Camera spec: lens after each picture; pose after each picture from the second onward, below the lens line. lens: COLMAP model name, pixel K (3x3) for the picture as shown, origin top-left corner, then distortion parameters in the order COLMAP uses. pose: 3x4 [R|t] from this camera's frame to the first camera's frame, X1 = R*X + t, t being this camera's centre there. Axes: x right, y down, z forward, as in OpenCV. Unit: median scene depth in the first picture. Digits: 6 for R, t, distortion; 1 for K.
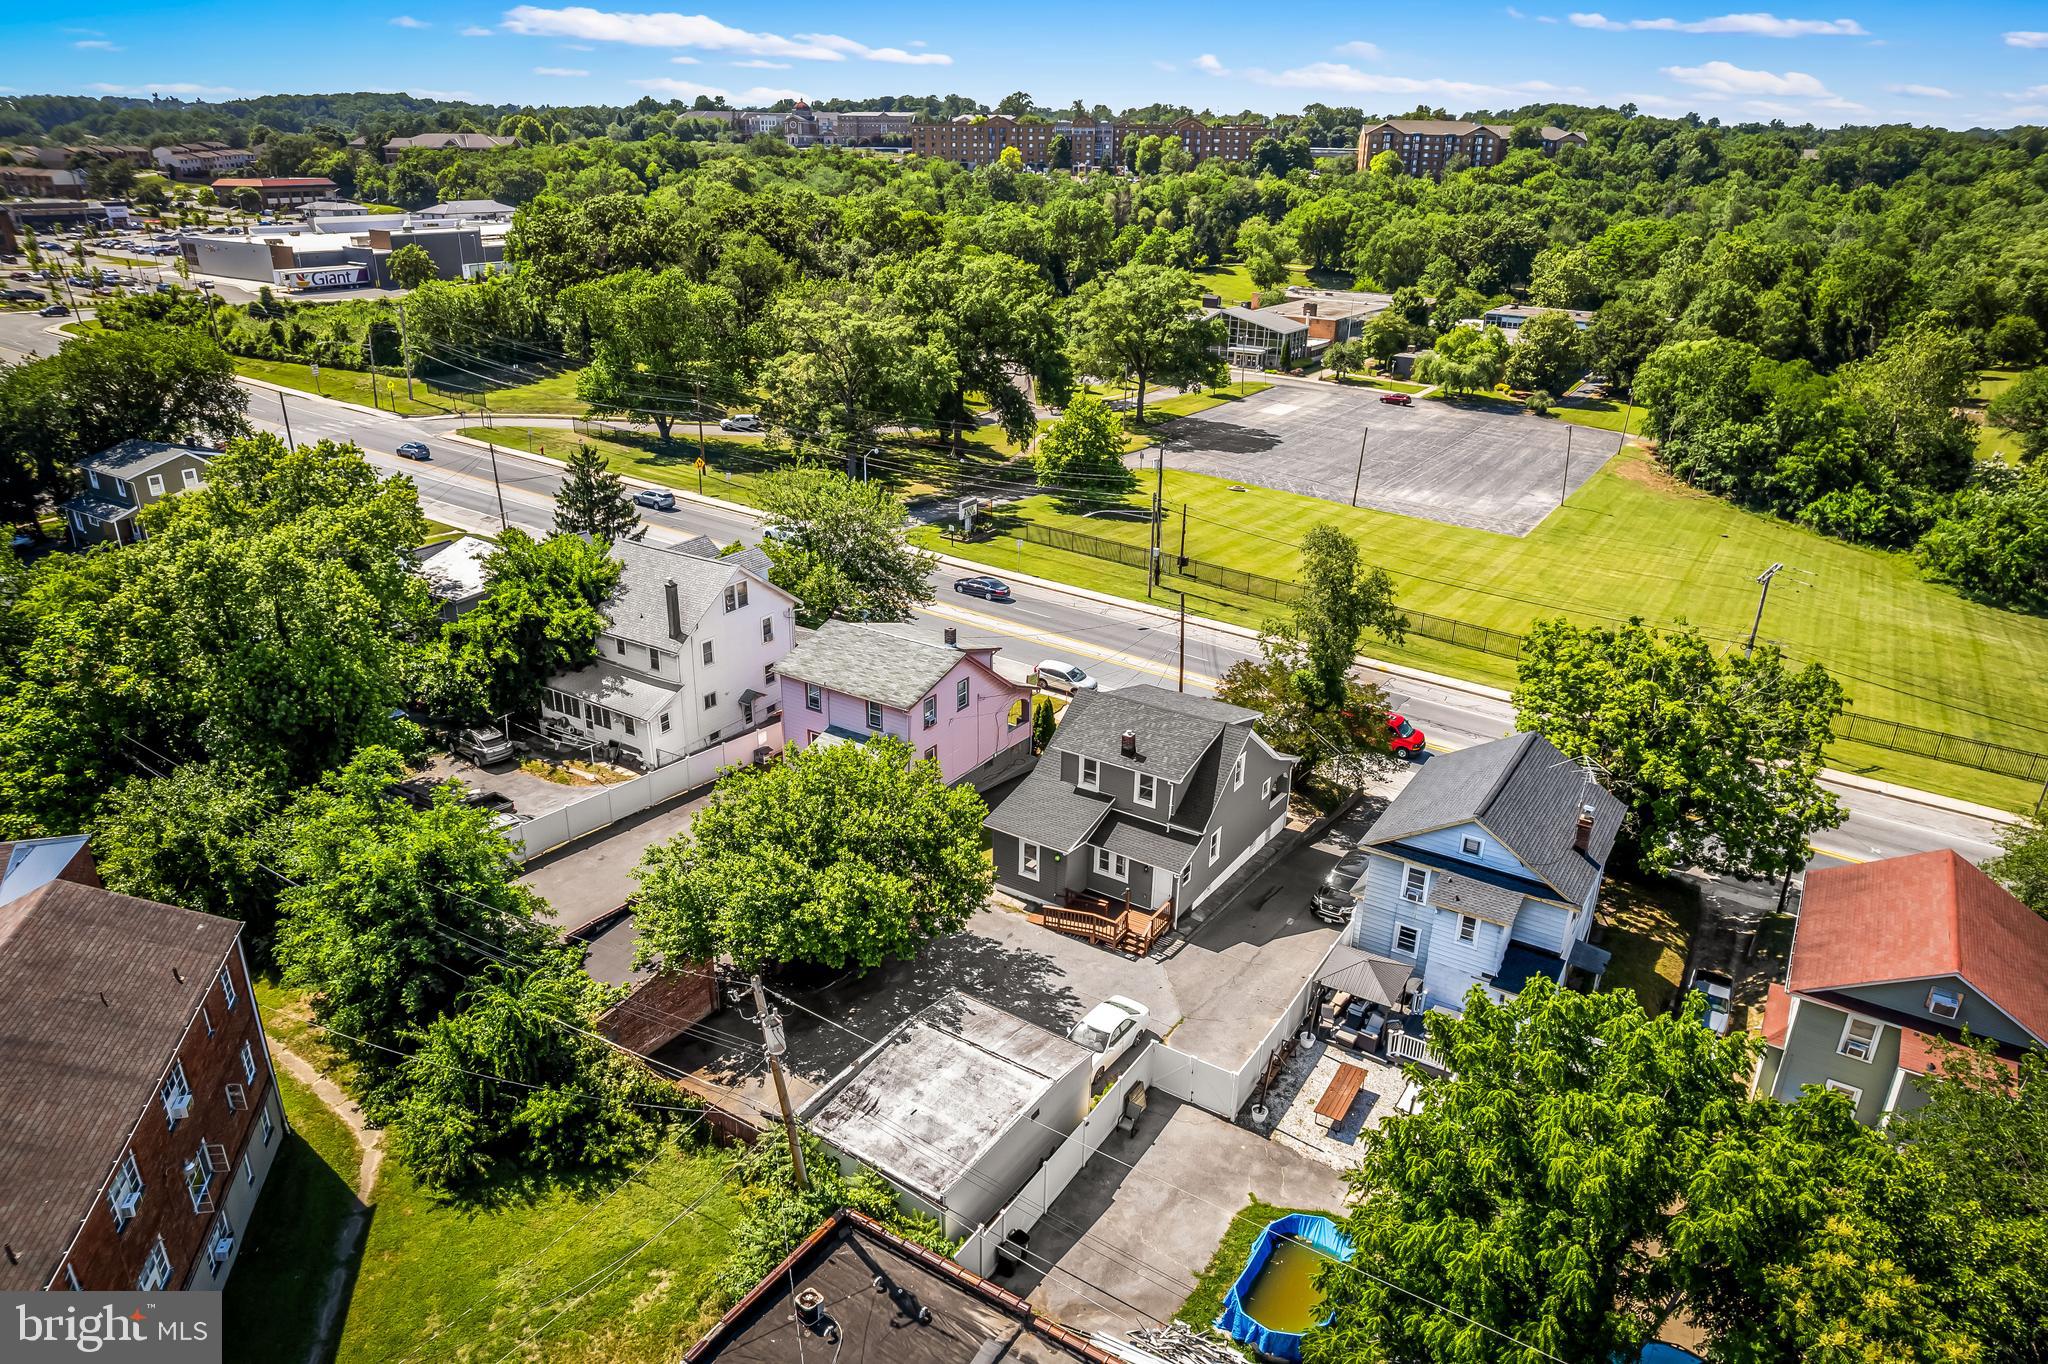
lens RADIAL K [[1317.8, 0, 1024.0], [0, 1317.8, 682.0], [0, 0, 1]] dist [-0.075002, 0.062177]
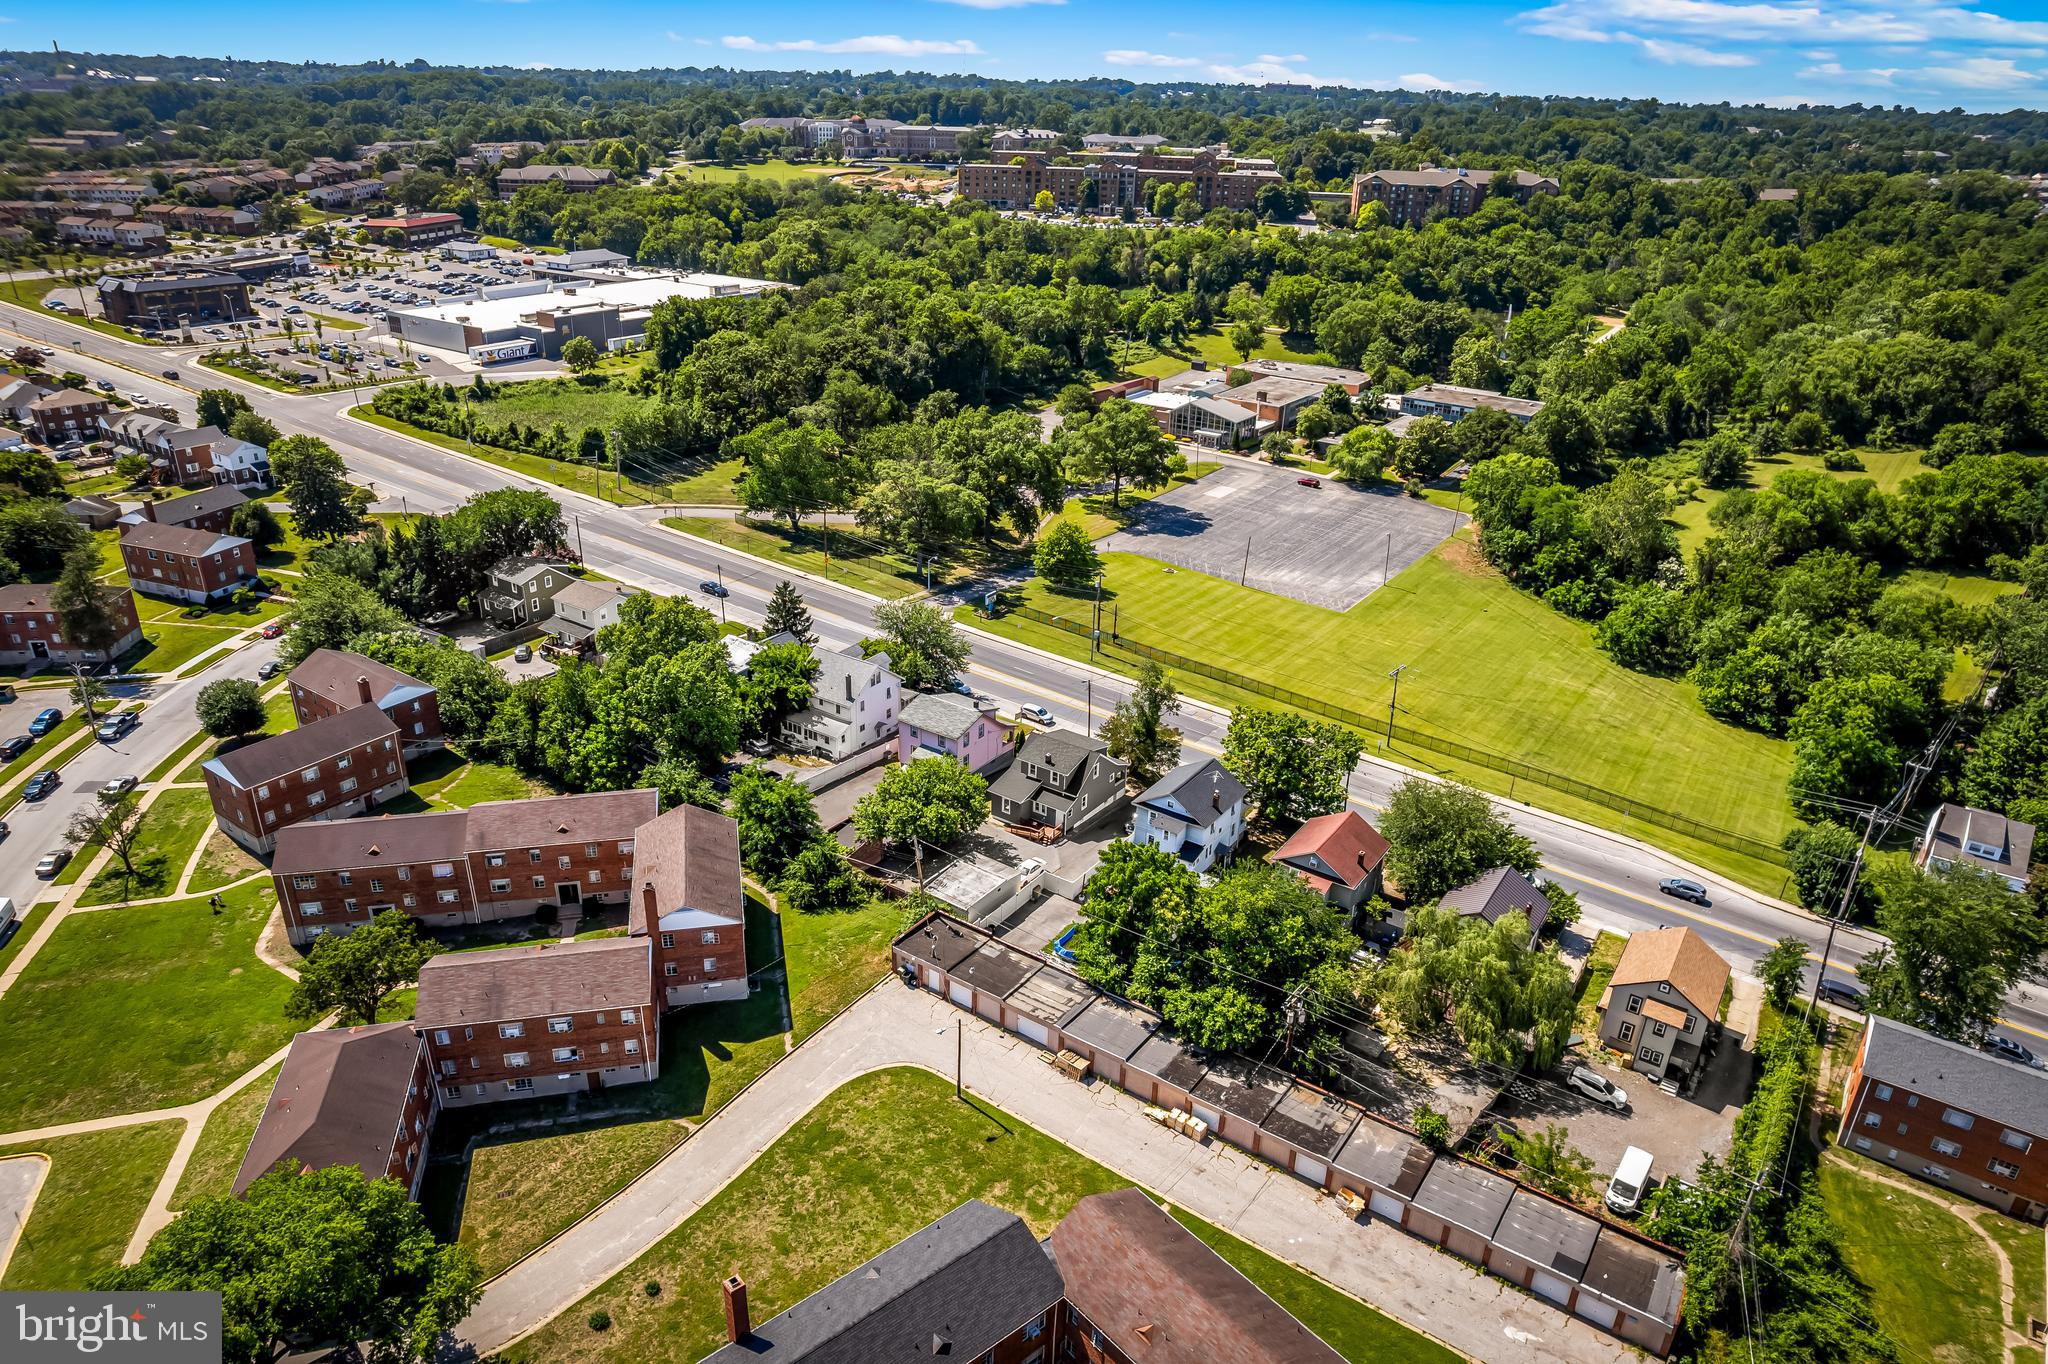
lens RADIAL K [[1316.5, 0, 1019.0], [0, 1316.5, 688.9], [0, 0, 1]] dist [-0.049848, -0.002746]
pose [[0.999318, 0.022231, -0.029476, 0.049877], [-0.021024, 0.998953, 0.040620, -0.094234], [0.030348, -0.039972, 0.998740, -0.745243]]
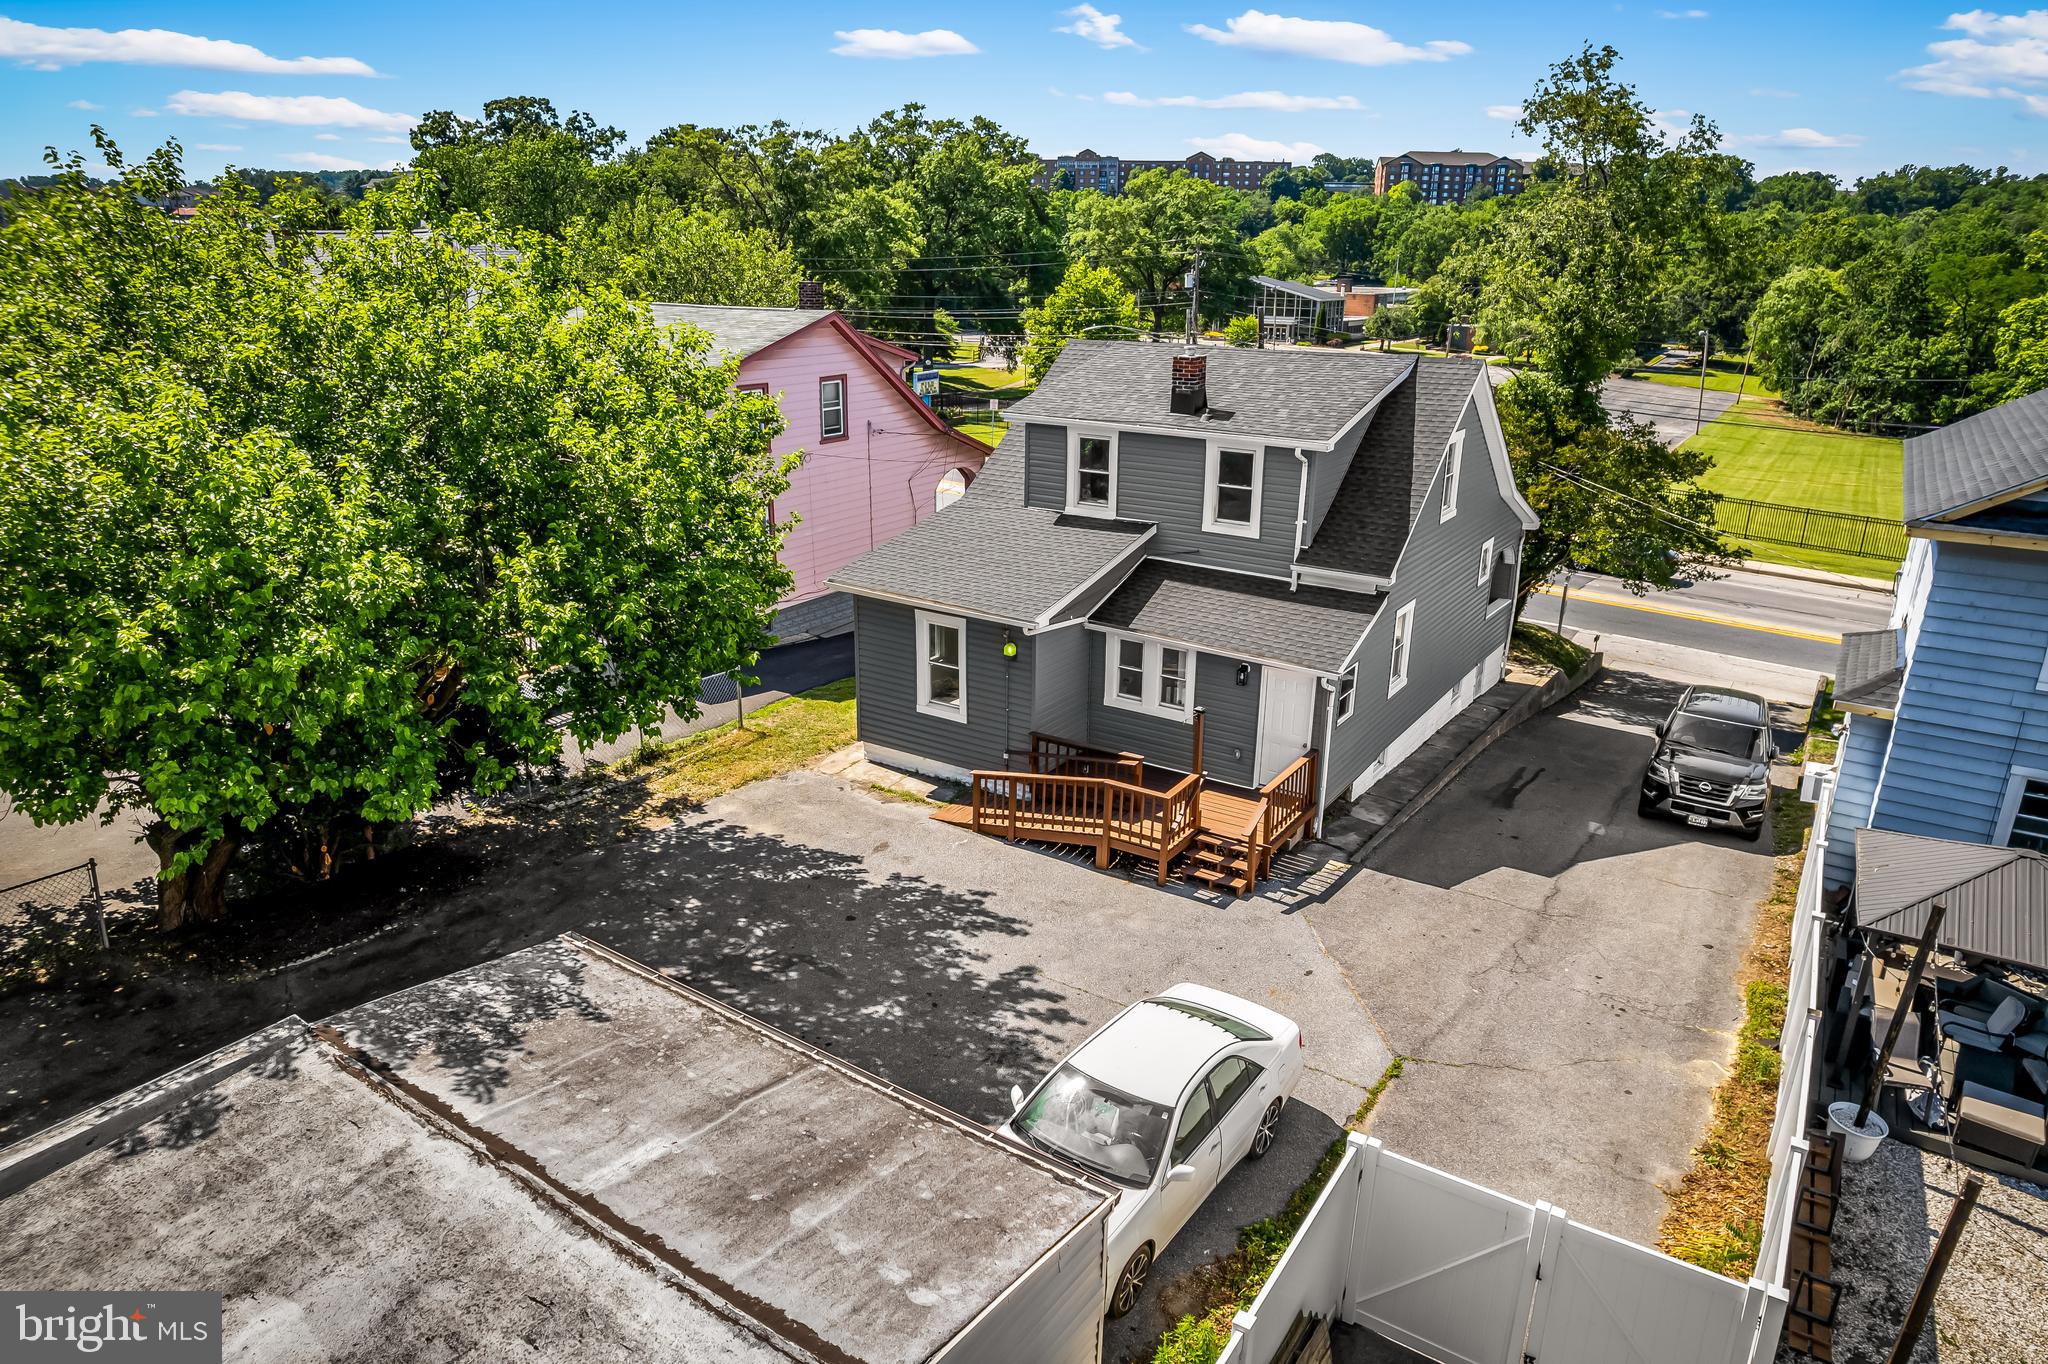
lens RADIAL K [[1317.8, 0, 1024.0], [0, 1317.8, 682.0], [0, 0, 1]] dist [-0.075002, 0.062177]
pose [[0.999987, -0.001519, -0.004818, 0.016320], [0.001201, 0.997866, -0.065282, 0.087589], [0.004906, 0.065275, 0.997855, 0.321317]]
